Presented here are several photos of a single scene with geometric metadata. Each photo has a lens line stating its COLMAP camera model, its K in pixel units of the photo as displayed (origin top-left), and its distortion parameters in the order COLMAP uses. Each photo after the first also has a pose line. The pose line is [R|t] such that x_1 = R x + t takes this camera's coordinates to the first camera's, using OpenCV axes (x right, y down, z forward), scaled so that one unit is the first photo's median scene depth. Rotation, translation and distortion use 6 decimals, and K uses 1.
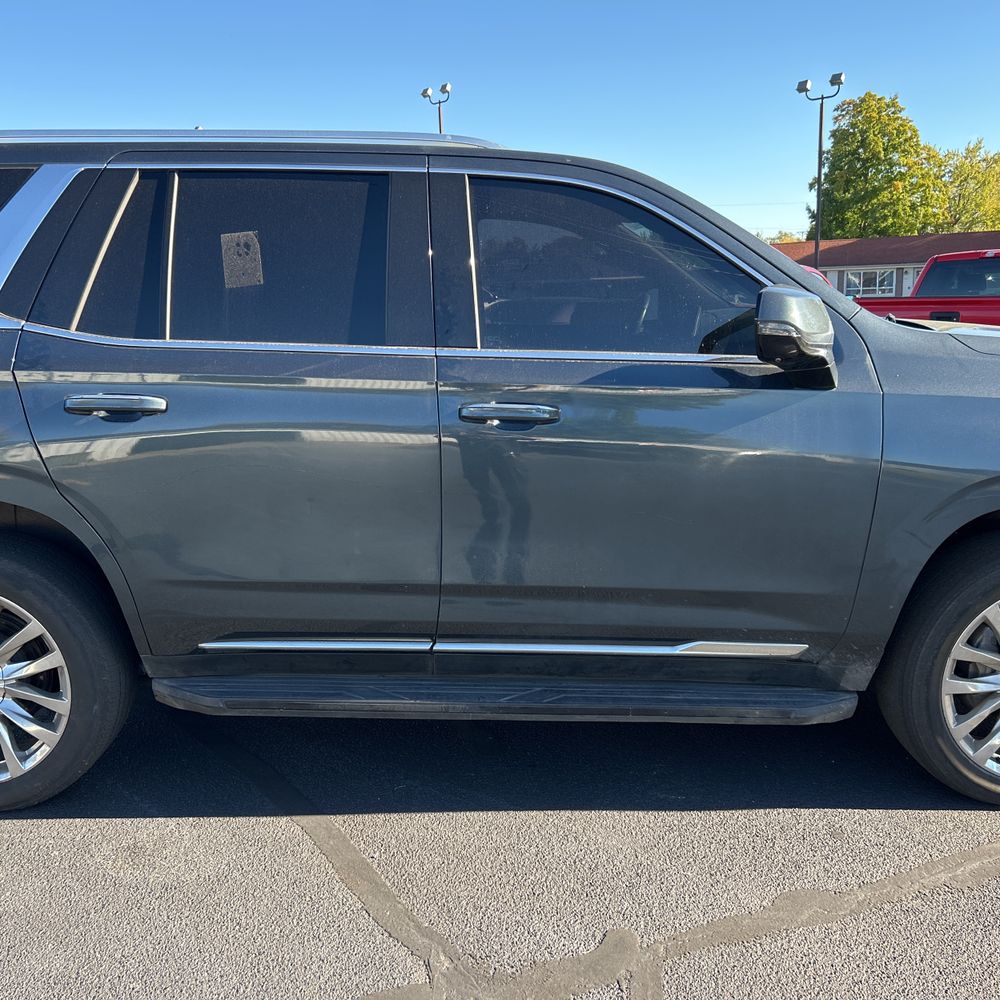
lens RADIAL K [[1017.3, 0, 482.2], [0, 1017.3, 511.8], [0, 0, 1]] dist [0.020441, 0.000000]
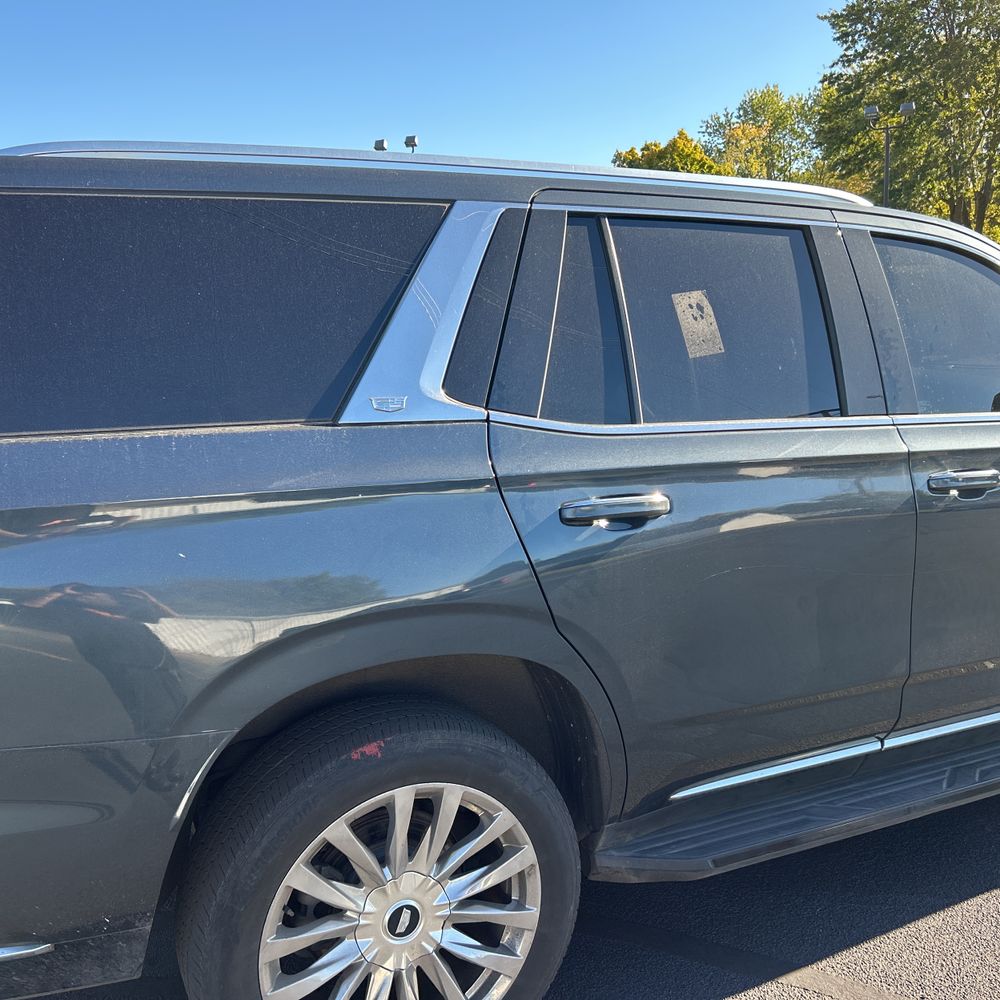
lens RADIAL K [[1017.3, 0, 506.5], [0, 1017.3, 499.8], [0, 0, 1]] dist [0.020441, 0.000000]
pose [[0.895635, -0.084643, 0.436663, -0.714871], [0.108443, 0.993655, -0.029817, -0.091289], [-0.431368, 0.074058, 0.899131, 0.311196]]
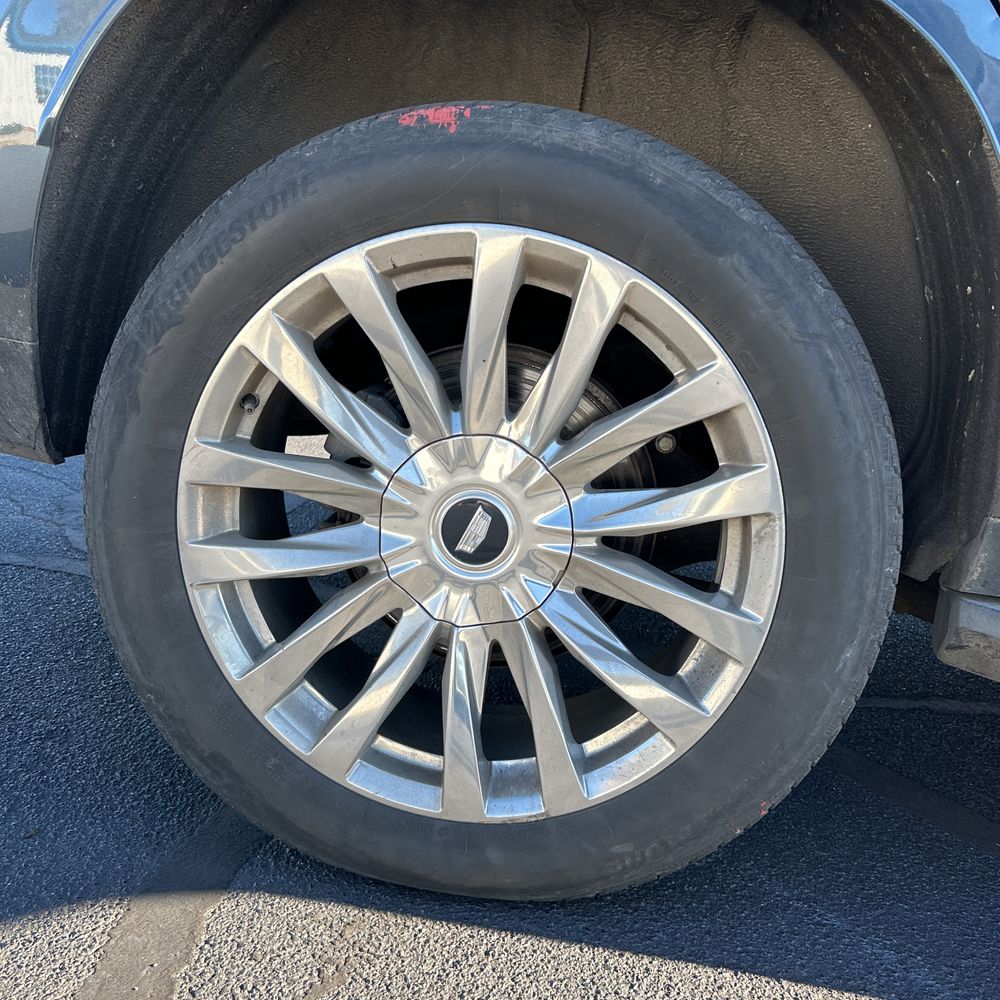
lens RADIAL K [[1017.3, 0, 498.8], [0, 1017.3, 496.8], [0, 0, 1]] dist [0.020441, 0.000000]
pose [[0.982818, 0.135468, -0.125368, -0.447295], [-0.138382, 0.990268, -0.014796, 0.159110], [0.122143, 0.031891, 0.992000, 0.644518]]
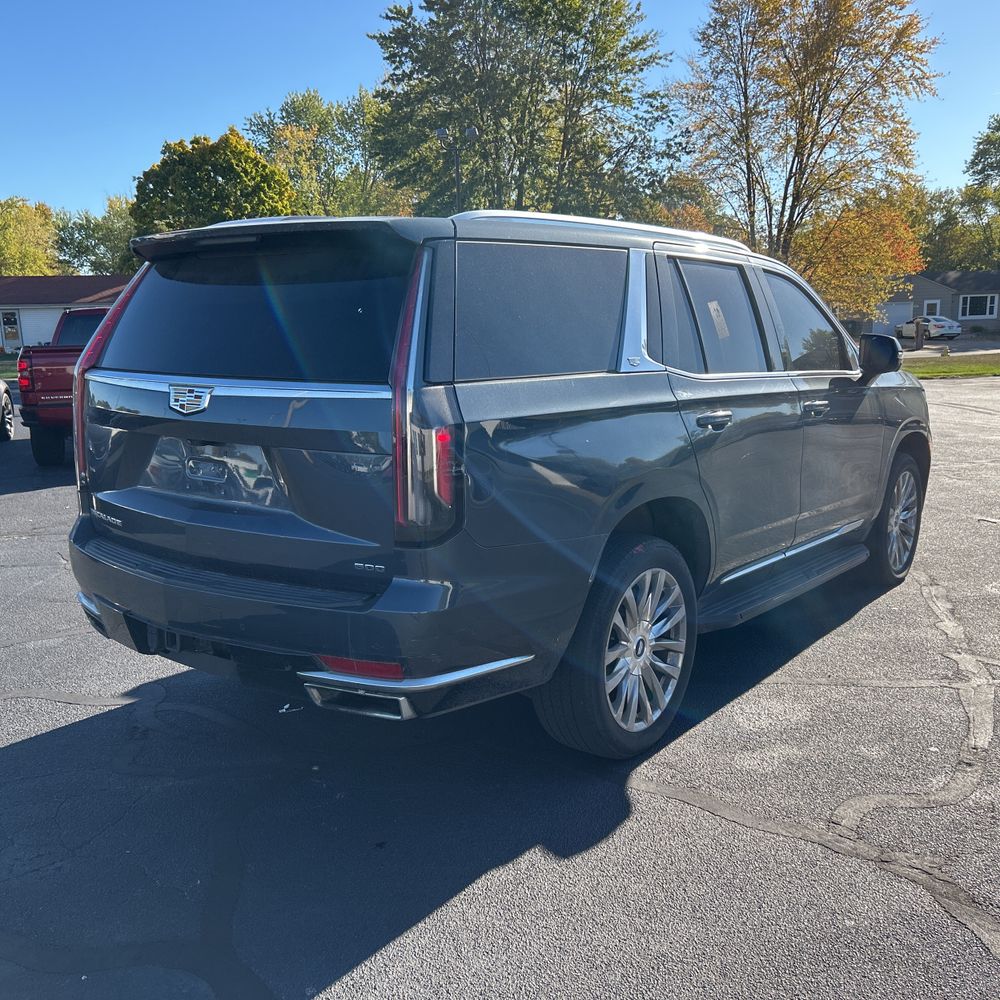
lens RADIAL K [[1017.3, 0, 497.5], [0, 1017.3, 501.8], [0, 0, 1]] dist [0.020441, 0.000000]
pose [[0.626325, -0.137150, 0.767402, -1.550450], [0.172060, 0.984446, 0.035512, -0.086930], [-0.760337, 0.109797, 0.640182, 0.298044]]
